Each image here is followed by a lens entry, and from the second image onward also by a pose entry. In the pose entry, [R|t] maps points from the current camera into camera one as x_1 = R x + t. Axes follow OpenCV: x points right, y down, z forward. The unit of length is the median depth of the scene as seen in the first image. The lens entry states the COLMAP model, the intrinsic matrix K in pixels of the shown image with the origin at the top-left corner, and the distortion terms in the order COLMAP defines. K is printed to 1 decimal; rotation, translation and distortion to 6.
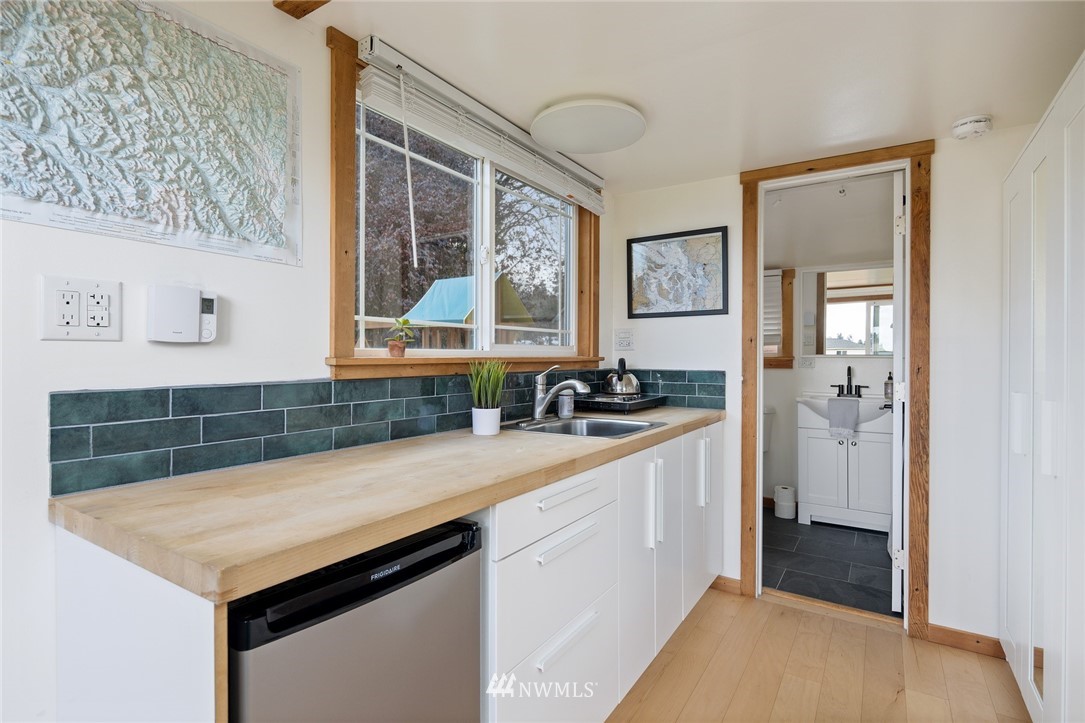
lens RADIAL K [[527.4, 0, 546.9], [0, 527.4, 358.3], [0, 0, 1]] dist [0.000407, -0.000045]
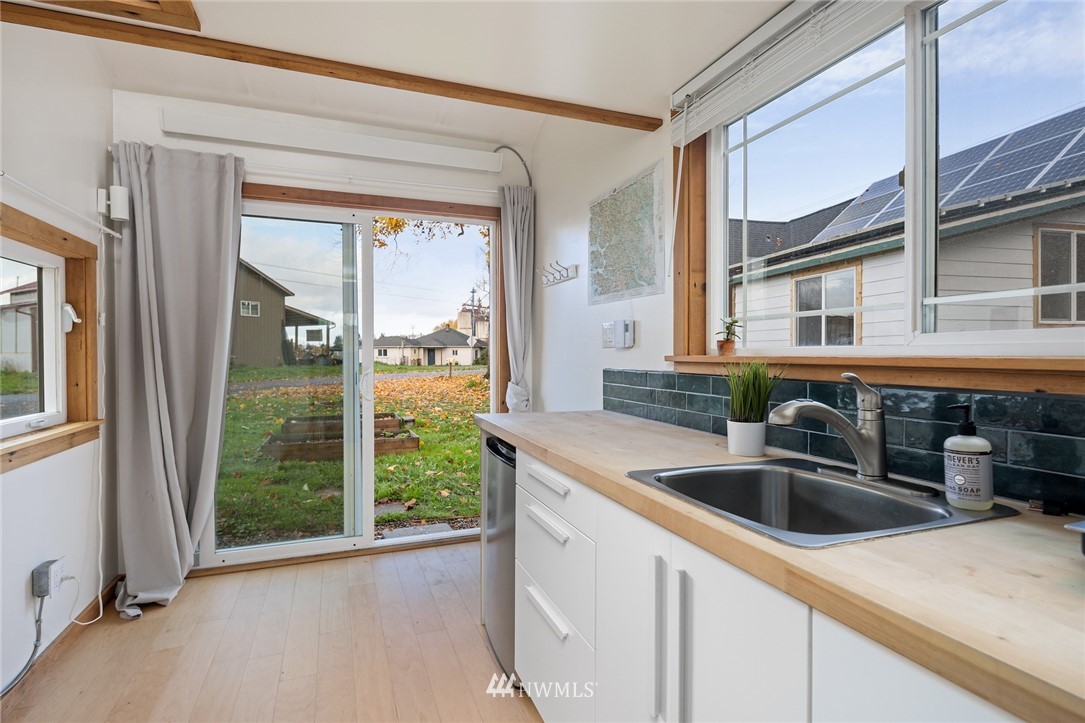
lens RADIAL K [[527.4, 0, 546.9], [0, 527.4, 358.3], [0, 0, 1]] dist [0.000407, -0.000045]
pose [[-0.577484, 0.004615, -0.816389, 0.847844], [-0.004669, 0.999949, 0.008956, -0.005466], [0.816388, 0.008984, -0.577433, 1.477865]]
